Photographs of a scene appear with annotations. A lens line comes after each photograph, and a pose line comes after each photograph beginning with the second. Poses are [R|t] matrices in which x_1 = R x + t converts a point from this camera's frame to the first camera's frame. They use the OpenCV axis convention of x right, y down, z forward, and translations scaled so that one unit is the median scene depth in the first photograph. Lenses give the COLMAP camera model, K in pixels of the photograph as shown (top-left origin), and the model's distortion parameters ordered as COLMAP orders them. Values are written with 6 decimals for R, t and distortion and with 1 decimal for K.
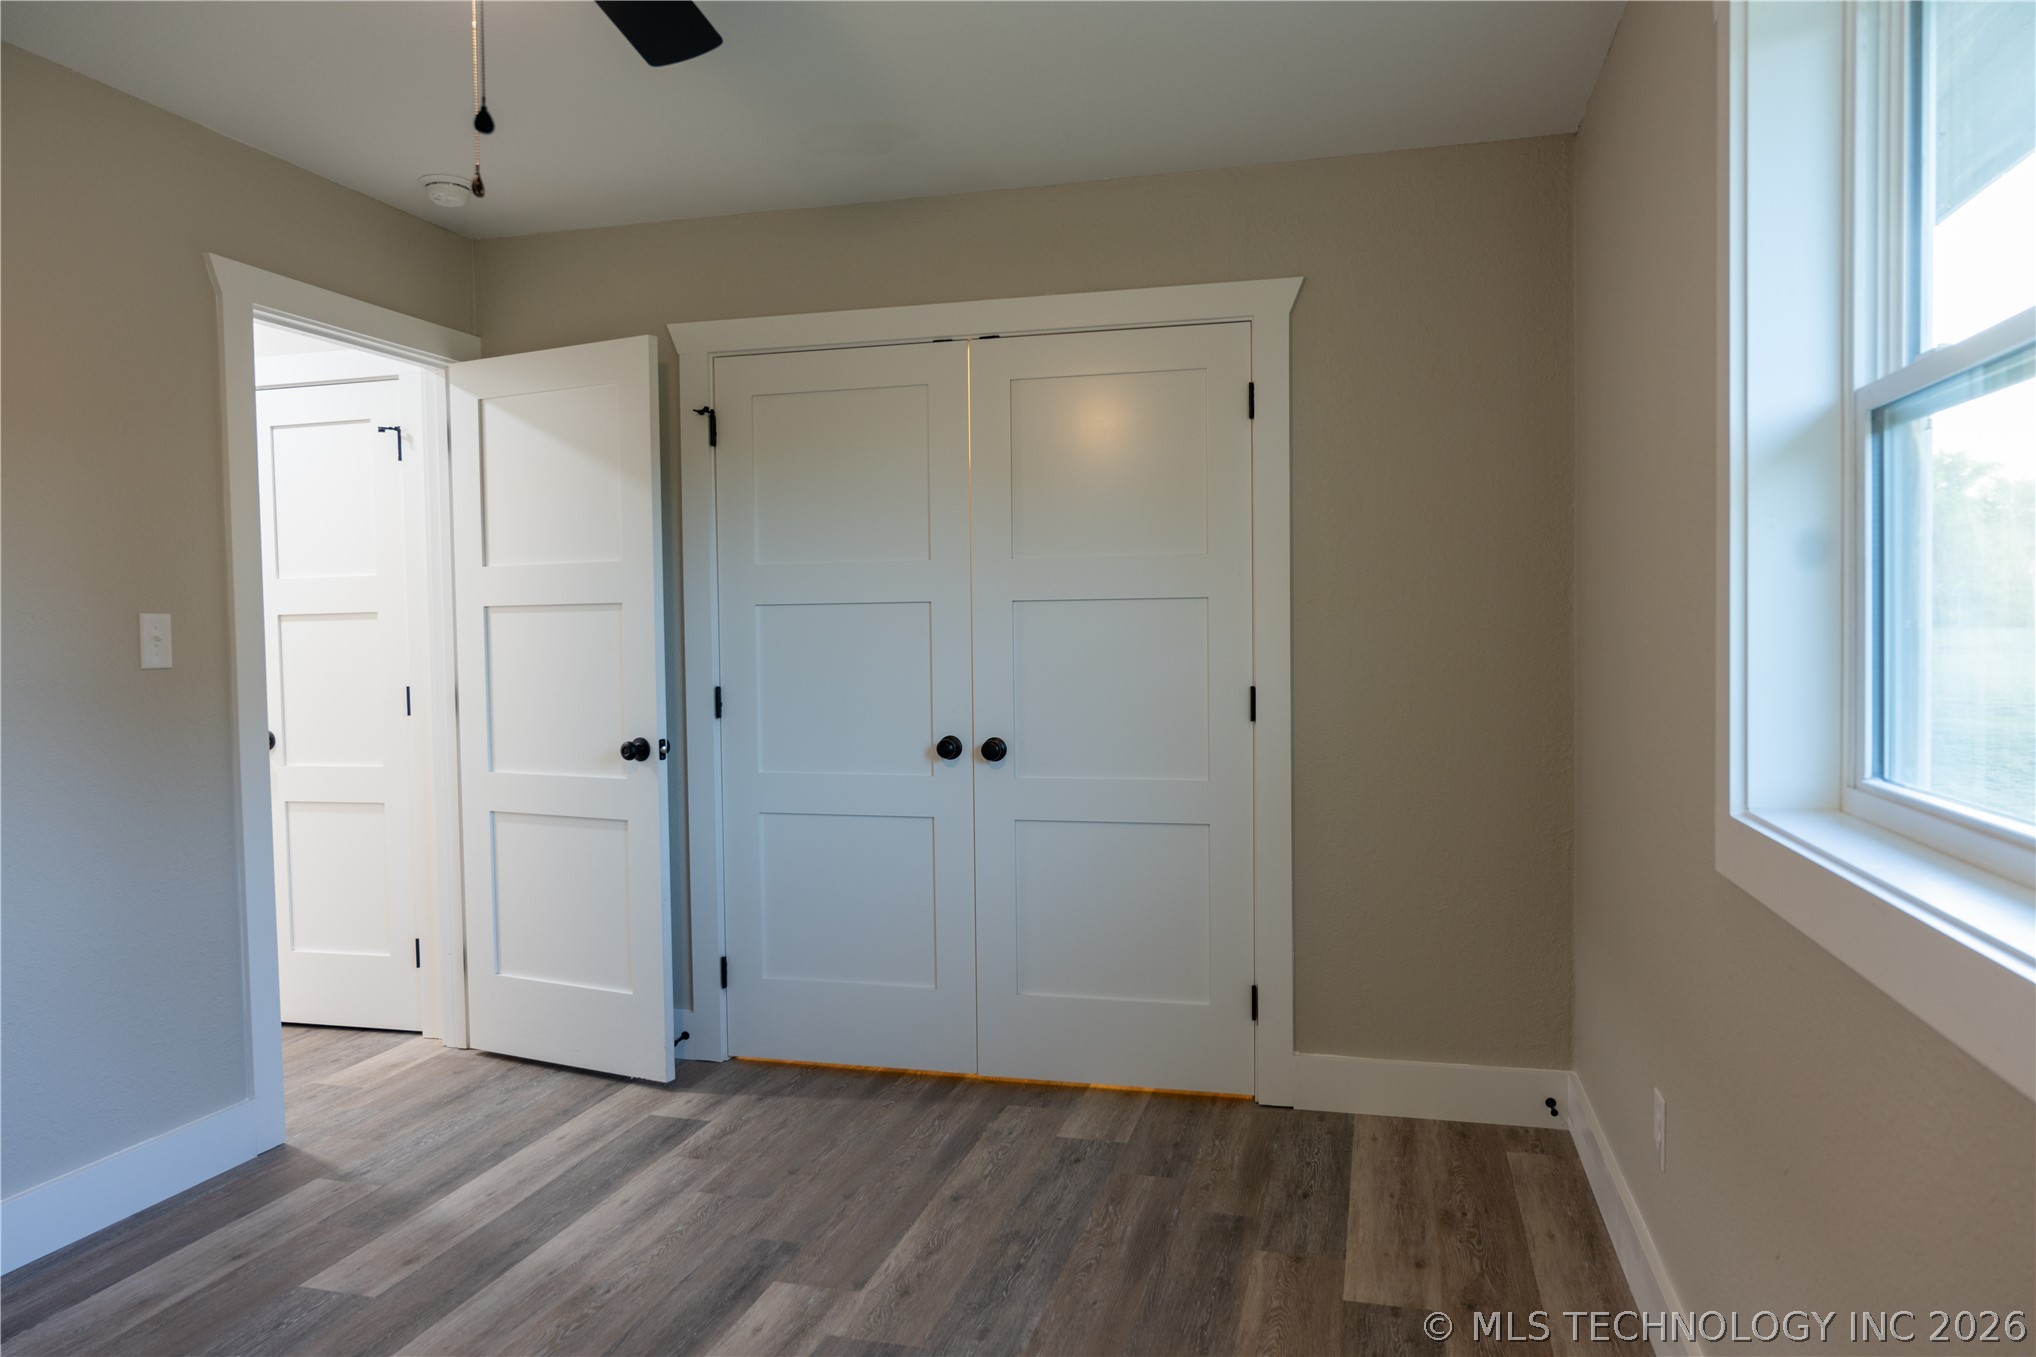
lens RADIAL K [[1365.6, 0, 1018.0], [0, 1365.6, 678.5], [0, 0, 1]] dist [-0.003437, 0.003323]
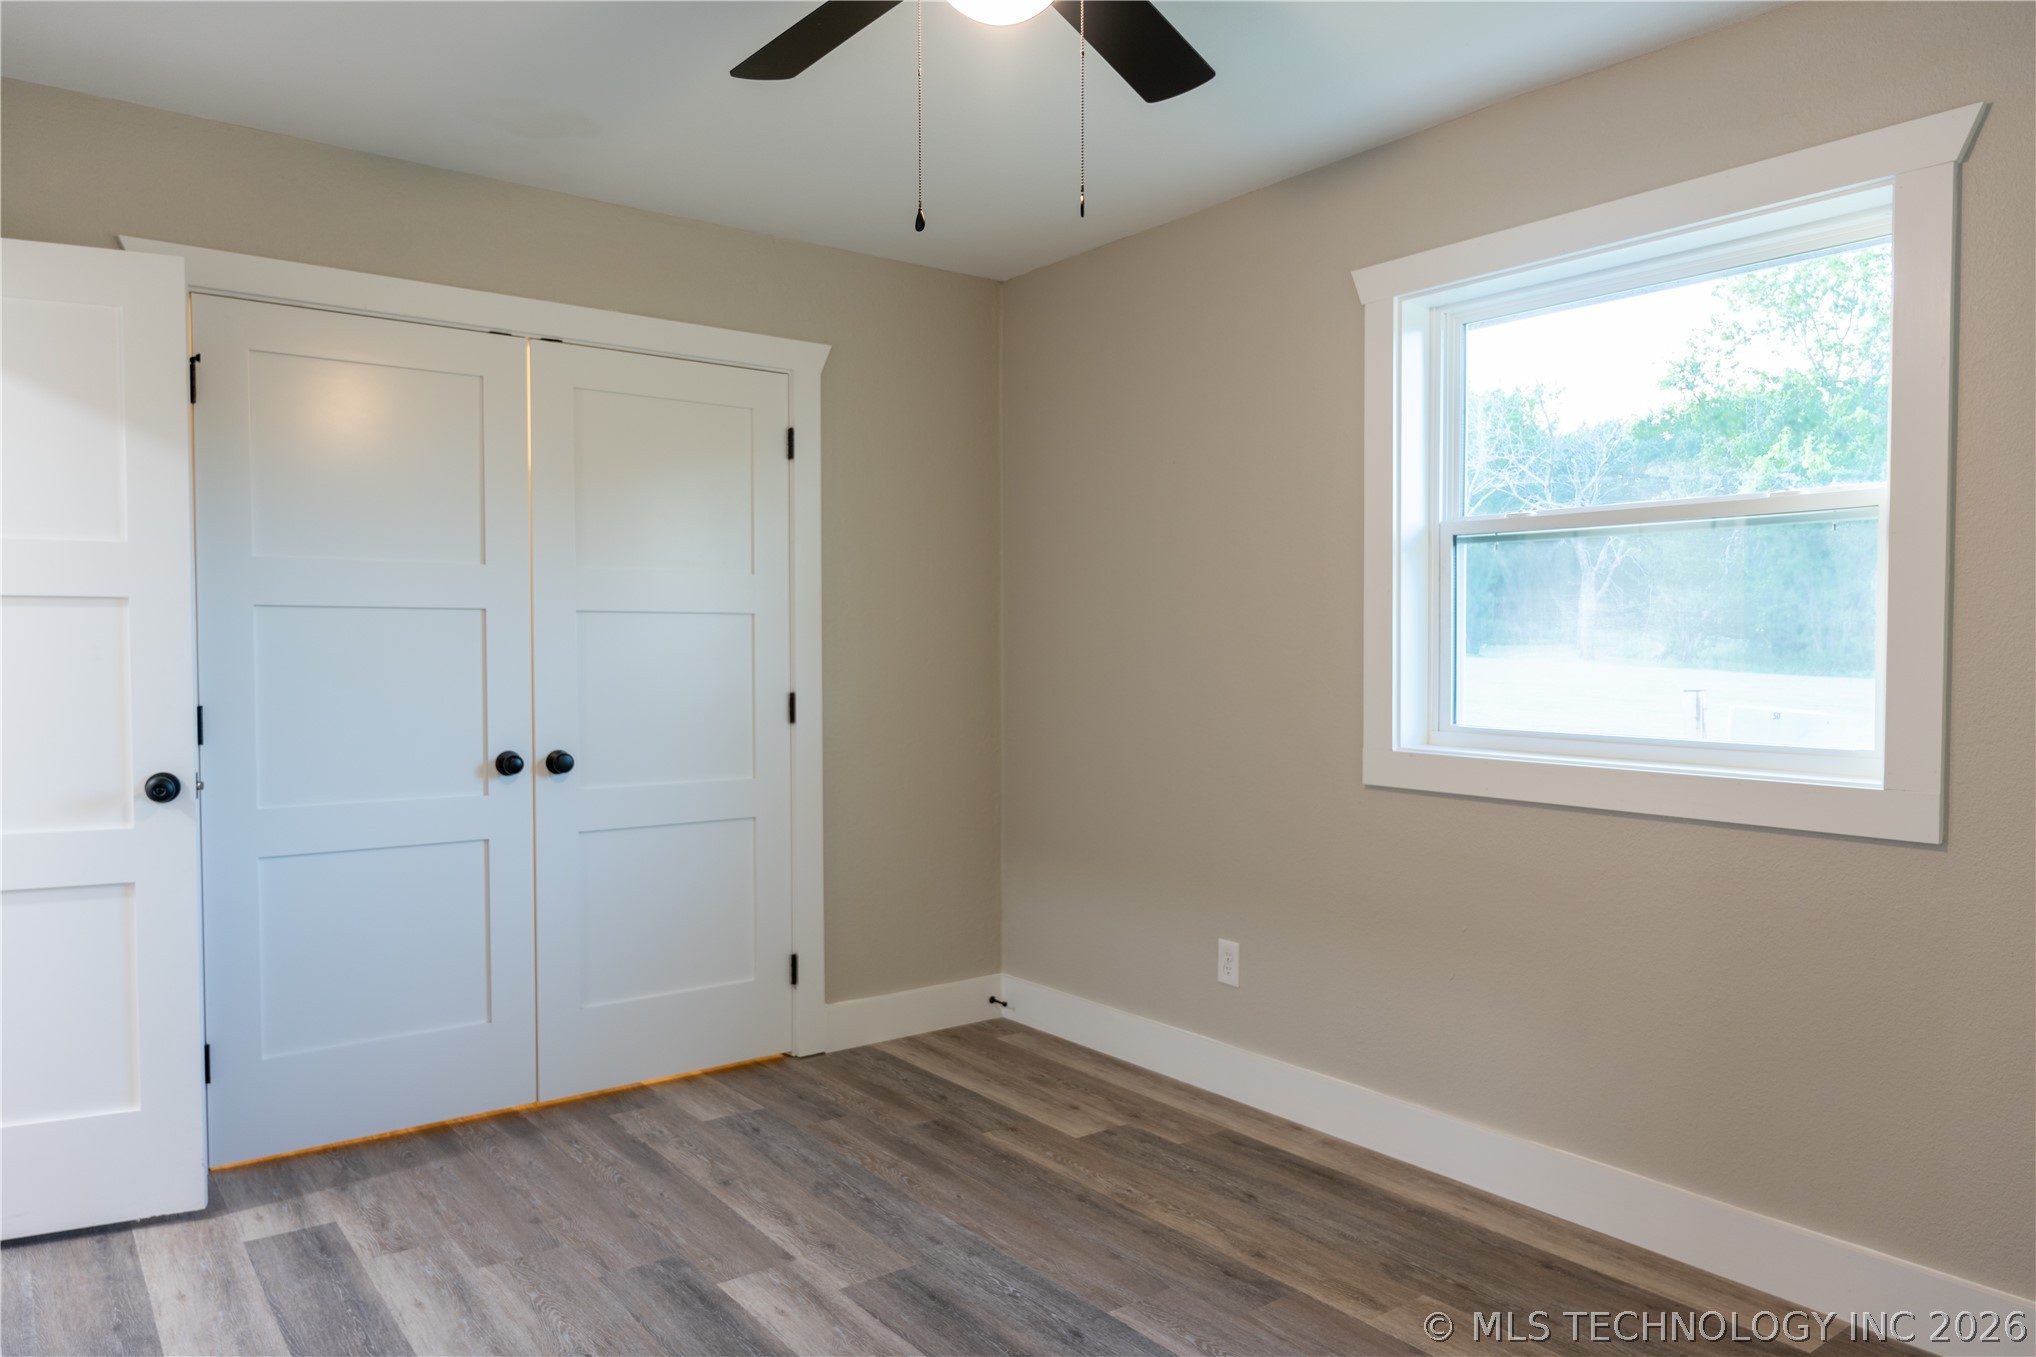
lens RADIAL K [[1365.6, 0, 1018.0], [0, 1365.6, 678.5], [0, 0, 1]] dist [-0.003437, 0.003323]
pose [[0.612217, -0.007752, 0.790652, -0.657671], [0.018961, 0.999808, -0.004879, 0.003407], [-0.790462, 0.017979, 0.612247, 0.157851]]
